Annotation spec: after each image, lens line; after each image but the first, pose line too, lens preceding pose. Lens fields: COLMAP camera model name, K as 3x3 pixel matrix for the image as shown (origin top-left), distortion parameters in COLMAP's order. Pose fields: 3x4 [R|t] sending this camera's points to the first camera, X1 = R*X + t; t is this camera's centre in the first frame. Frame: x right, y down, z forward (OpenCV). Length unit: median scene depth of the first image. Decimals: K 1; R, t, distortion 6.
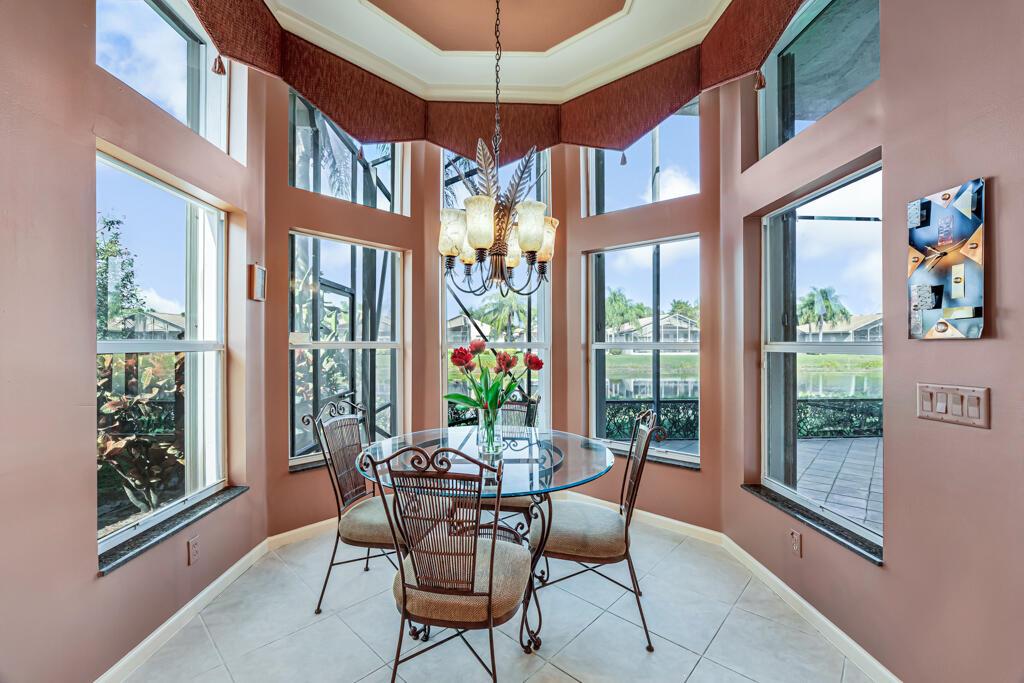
lens RADIAL K [[425.4, 0, 510.5], [0, 425.4, 341.9], [0, 0, 1]] dist [-0.023751, 0.001250]
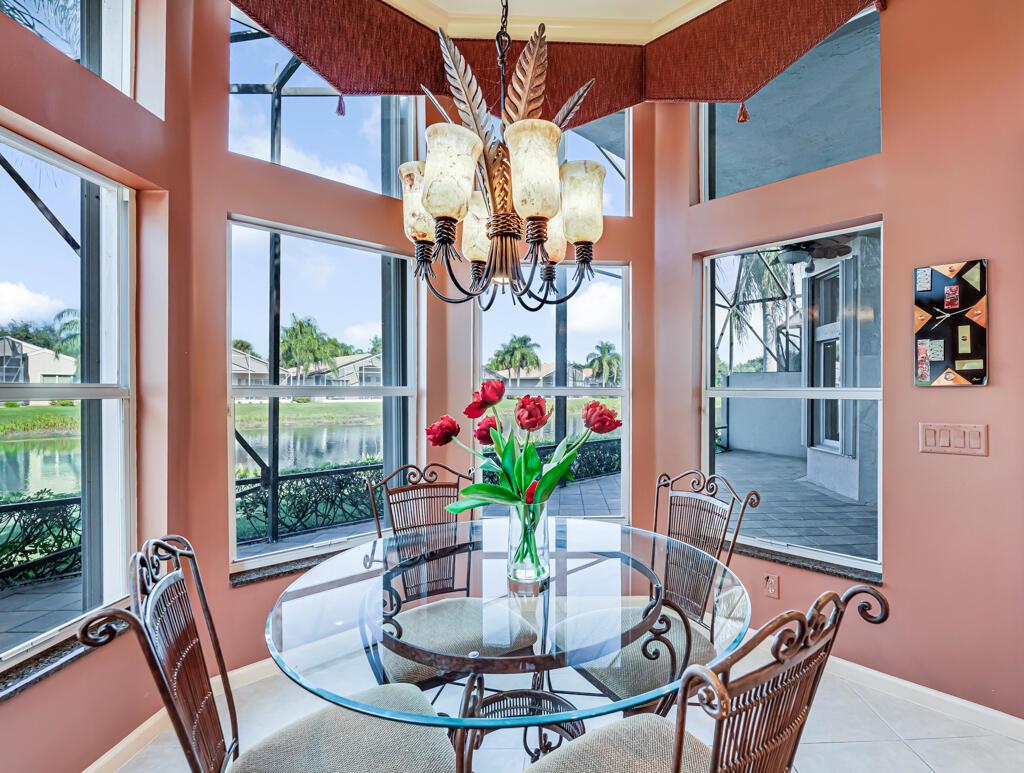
lens RADIAL K [[498.1, 0, 513.9], [0, 498.1, 389.9], [0, 0, 1]] dist [-0.005788, -0.000639]
pose [[0.723124, 0.001222, 0.690717, -0.846626], [-0.005690, 0.999975, 0.004188, 0.006485], [-0.690695, -0.006959, 0.723113, 0.802652]]
